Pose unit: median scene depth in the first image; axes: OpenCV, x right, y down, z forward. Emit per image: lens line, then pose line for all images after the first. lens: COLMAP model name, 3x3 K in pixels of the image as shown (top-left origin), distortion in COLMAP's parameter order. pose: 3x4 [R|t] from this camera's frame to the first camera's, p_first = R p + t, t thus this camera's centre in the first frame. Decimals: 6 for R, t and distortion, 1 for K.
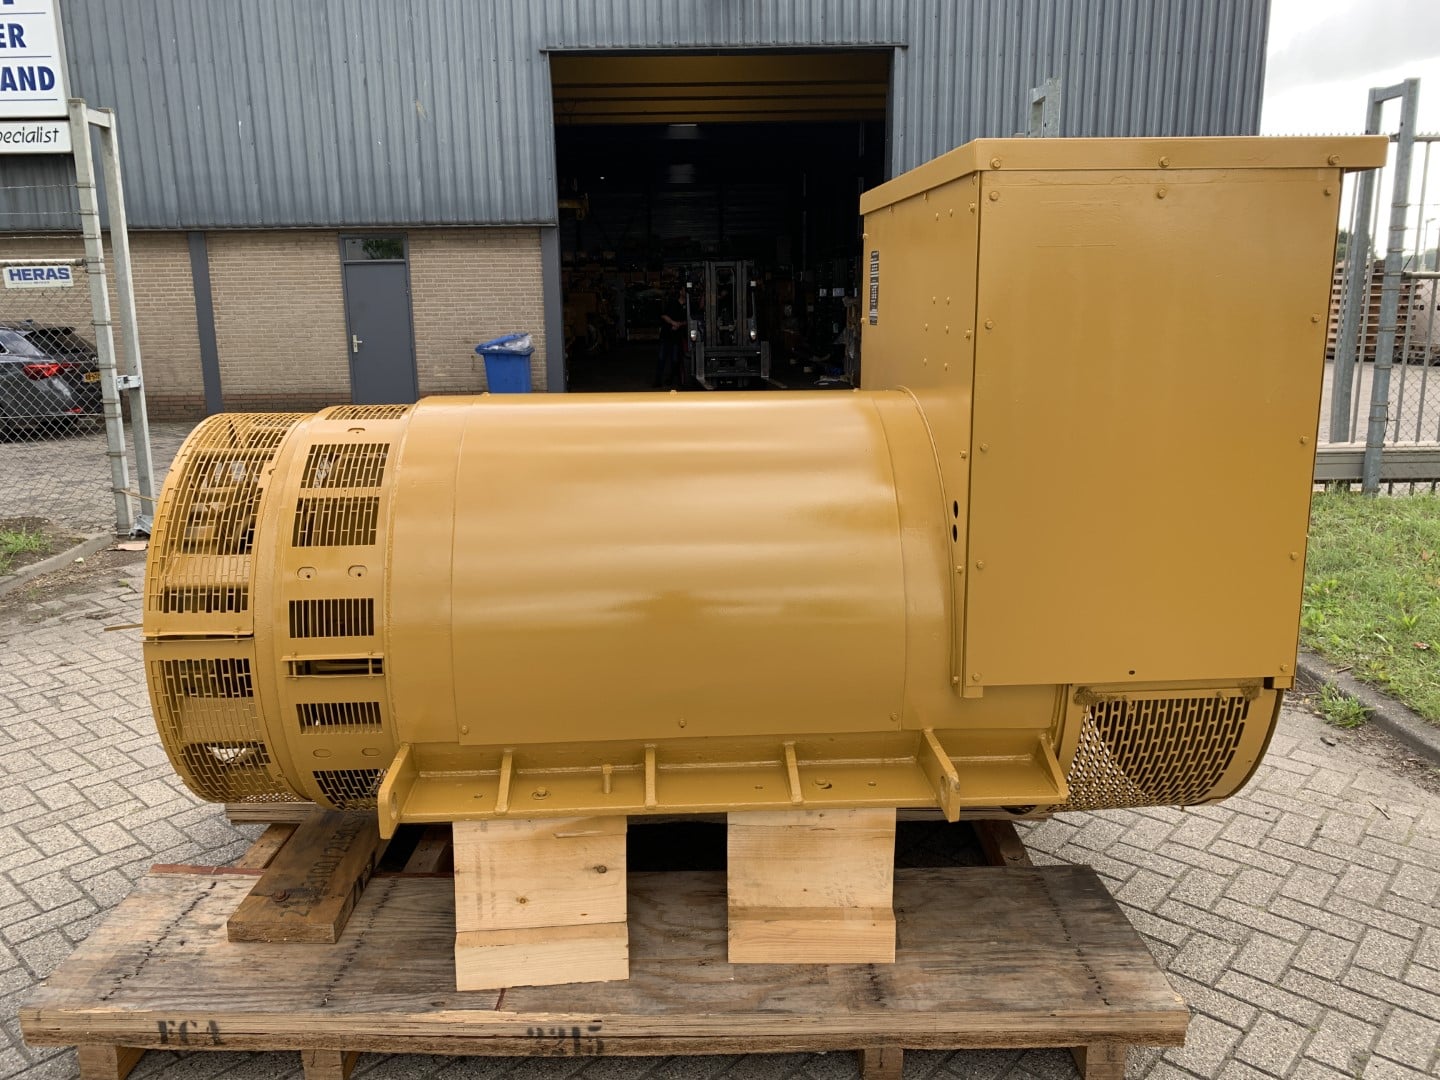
lens RADIAL K [[1121.1, 0, 720.0], [0, 1121.1, 540.0], [0, 0, 1]] dist [0.010144, -0.003818]
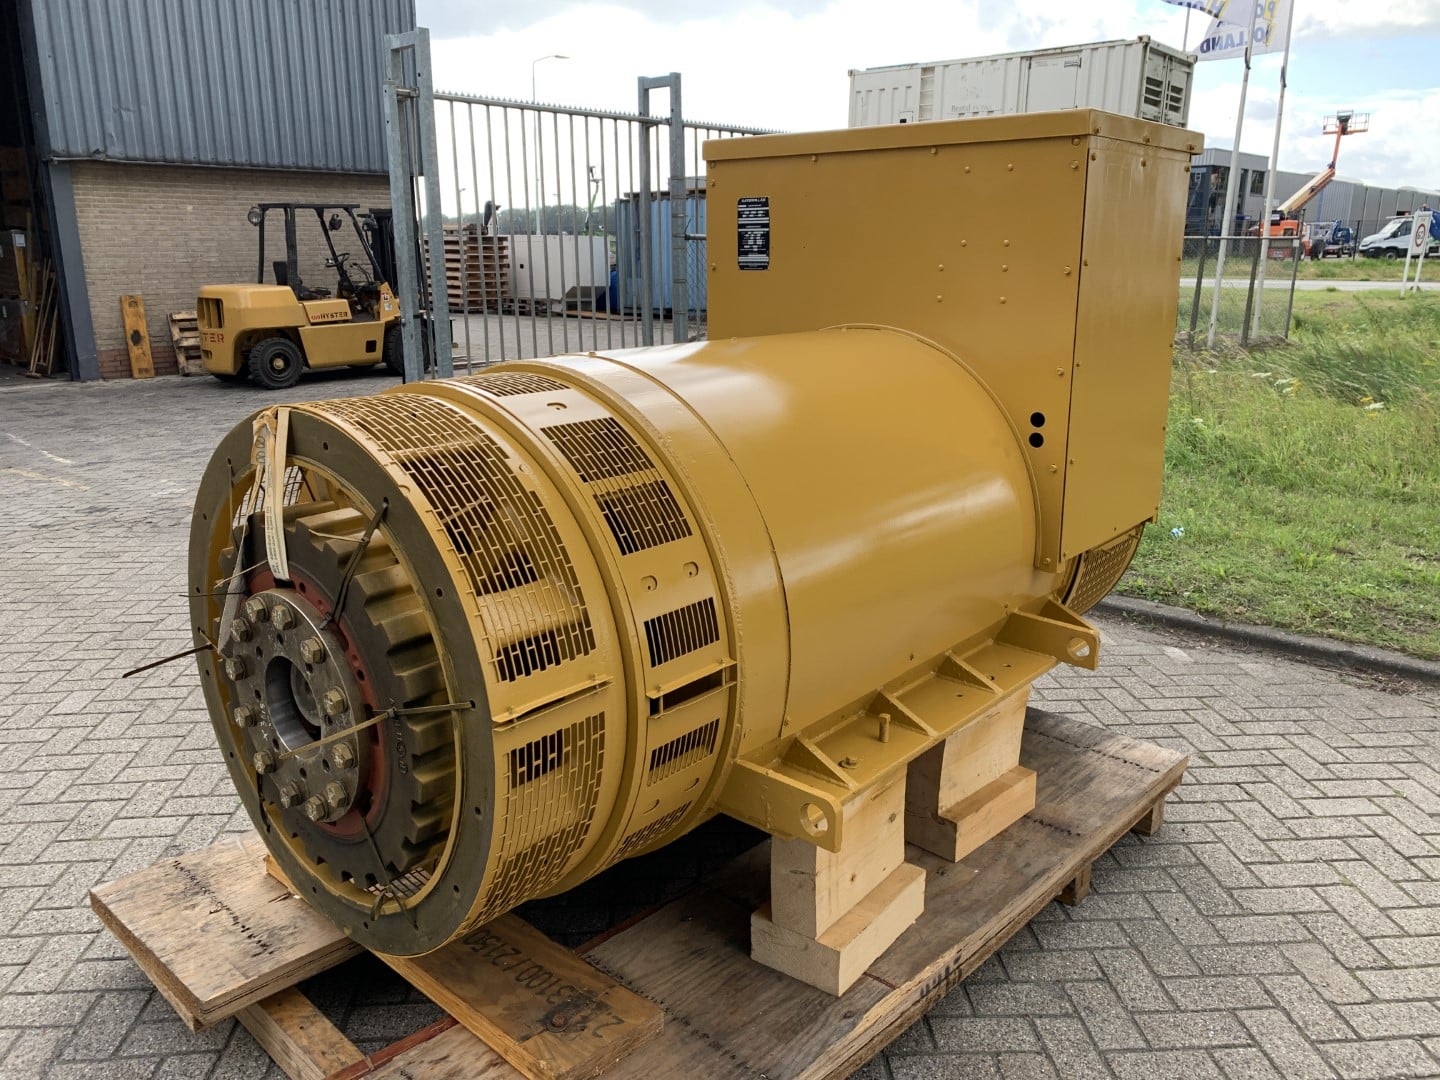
lens RADIAL K [[1112.2, 0, 722.3], [0, 1112.2, 542.7], [0, 0, 1]] dist [0.025428, -0.001380]
pose [[0.684944, -0.179285, 0.706193, -0.293109], [0.154372, 0.982957, 0.099821, -0.023077], [-0.712054, 0.040645, 0.700947, 0.137761]]
